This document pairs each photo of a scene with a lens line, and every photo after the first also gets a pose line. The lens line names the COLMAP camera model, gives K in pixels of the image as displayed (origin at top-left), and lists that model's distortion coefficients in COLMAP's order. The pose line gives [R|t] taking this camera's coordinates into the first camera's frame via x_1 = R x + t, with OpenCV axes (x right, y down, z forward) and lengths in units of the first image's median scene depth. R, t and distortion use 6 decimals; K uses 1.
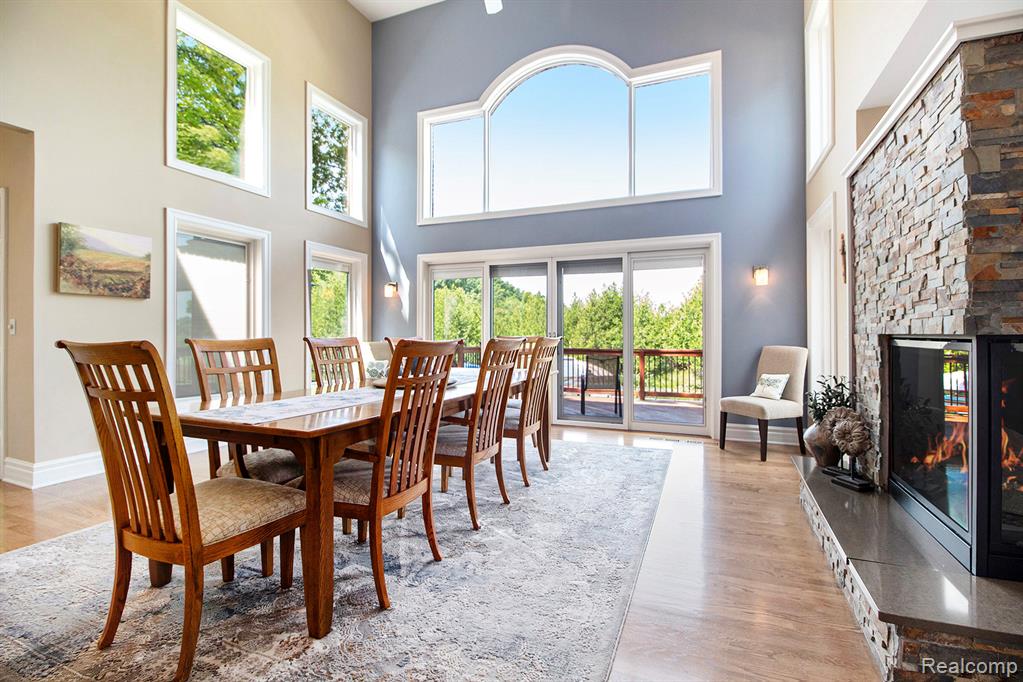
lens RADIAL K [[482.2, 0, 510.3], [0, 482.2, 336.2], [0, 0, 1]] dist [-0.021182, -0.001474]
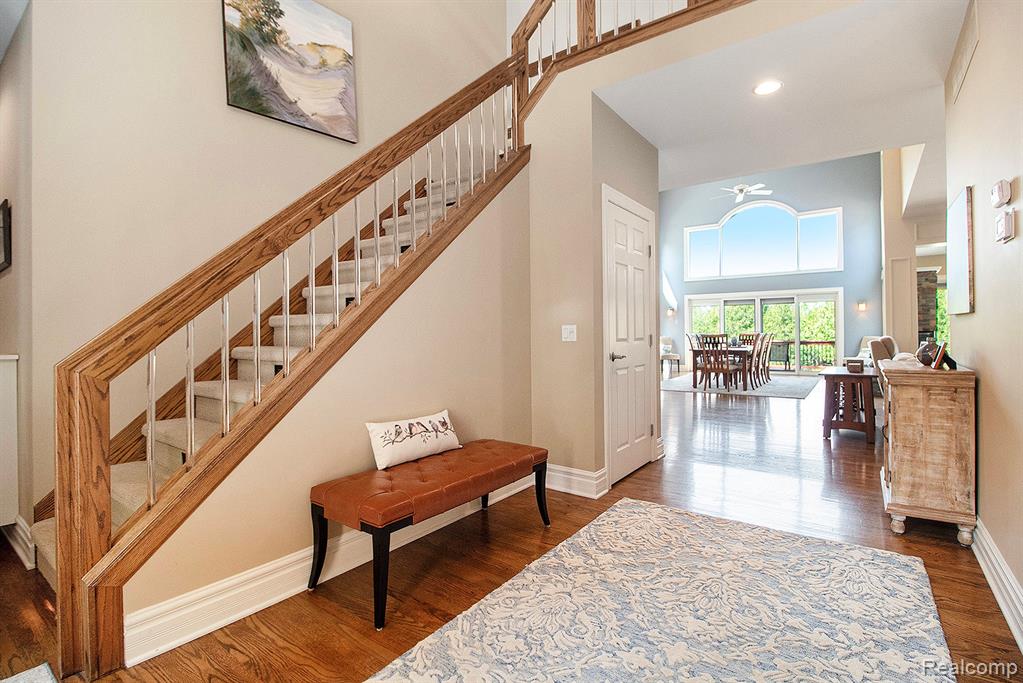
lens RADIAL K [[482.2, 0, 505.8], [0, 482.2, 340.8], [0, 0, 1]] dist [-0.021182, -0.001474]
pose [[0.969094, -0.008964, -0.246528, -0.520395], [0.011146, 0.999910, 0.007455, 0.004479], [0.246439, -0.009972, 0.969107, -1.484789]]
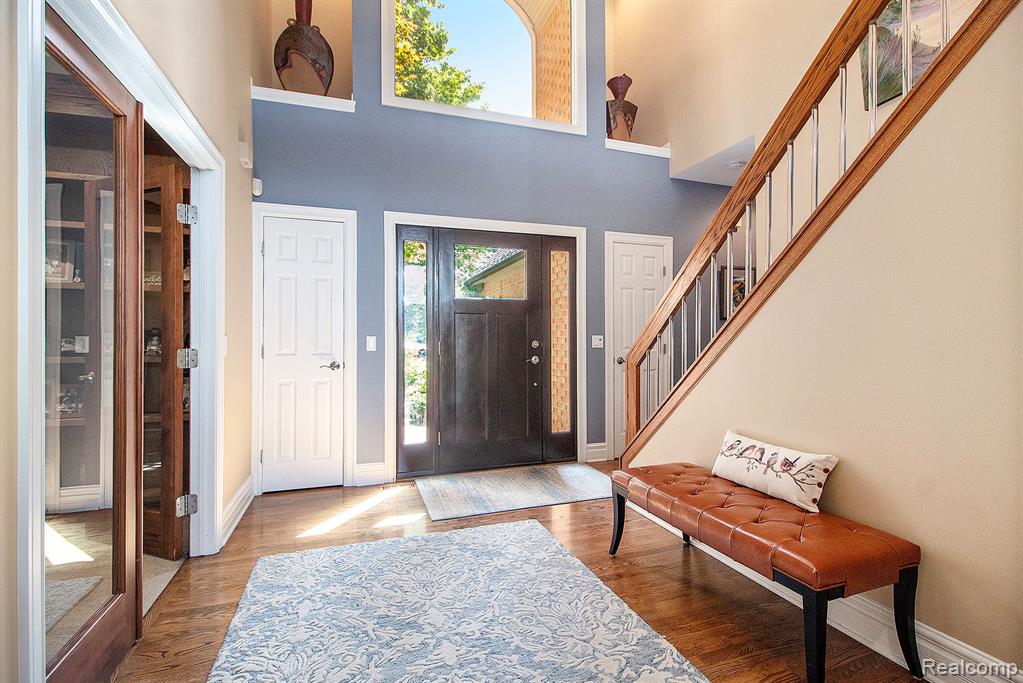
lens RADIAL K [[482.2, 0, 509.2], [0, 482.2, 340.2], [0, 0, 1]] dist [-0.021182, -0.001474]
pose [[-0.754812, 0.005801, -0.655916, 1.337737], [0.004932, 0.999983, 0.003169, -0.067191], [0.655923, -0.000843, -0.754827, 3.720459]]
